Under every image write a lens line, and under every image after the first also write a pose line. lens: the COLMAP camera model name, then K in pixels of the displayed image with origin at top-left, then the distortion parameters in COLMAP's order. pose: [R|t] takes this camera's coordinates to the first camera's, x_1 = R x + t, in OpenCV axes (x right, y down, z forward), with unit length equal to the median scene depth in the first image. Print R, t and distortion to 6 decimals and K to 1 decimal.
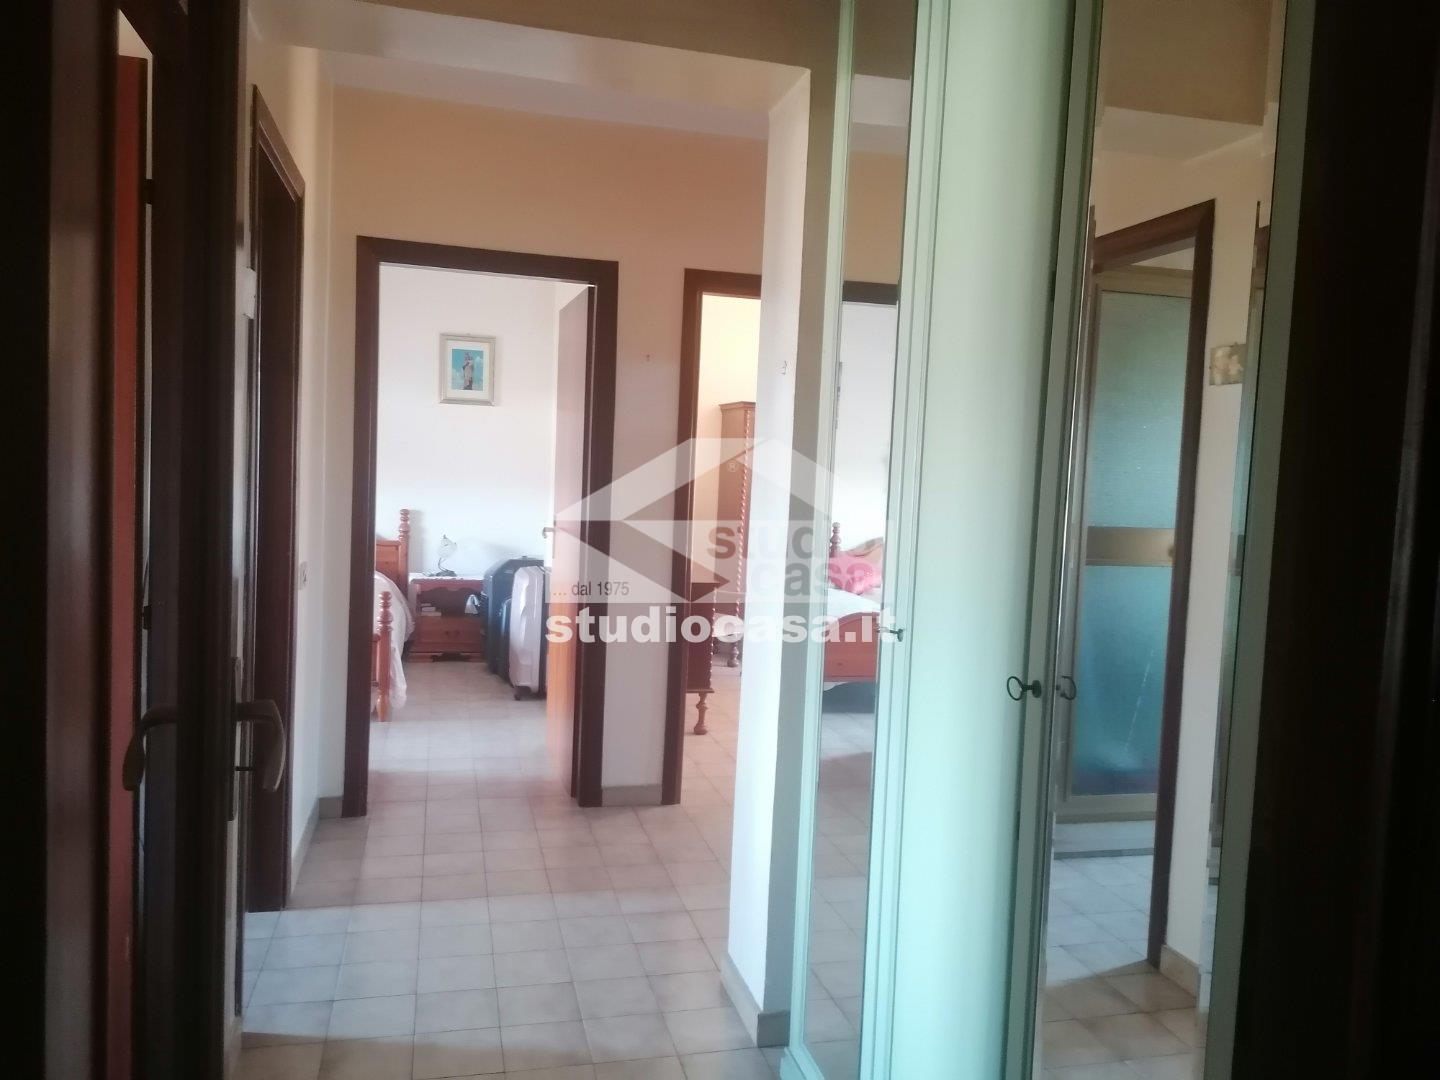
lens RADIAL K [[1087.7, 0, 714.8], [0, 1087.7, 538.6], [0, 0, 1]] dist [0.040735, -0.000472]
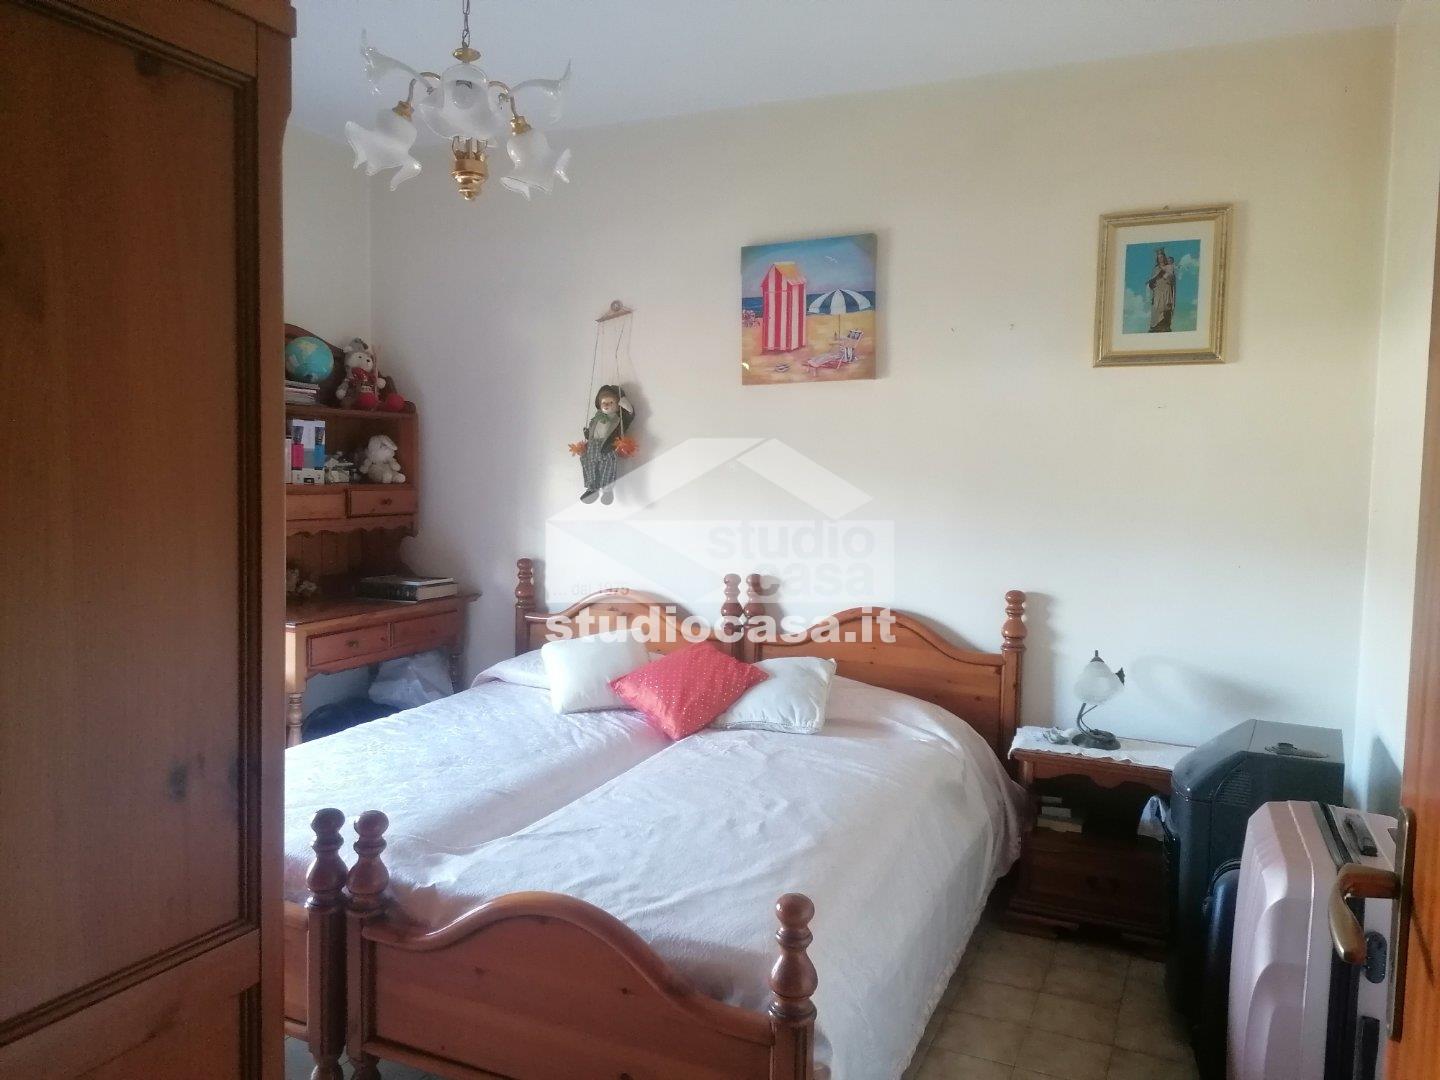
lens RADIAL K [[1087.7, 0, 709.7], [0, 1087.7, 536.0], [0, 0, 1]] dist [0.040735, -0.000472]
pose [[0.773960, 0.016759, -0.633013, -0.083019], [-0.027436, 0.999598, -0.007081, -0.044165], [0.632640, 0.022848, 0.774109, 0.537918]]
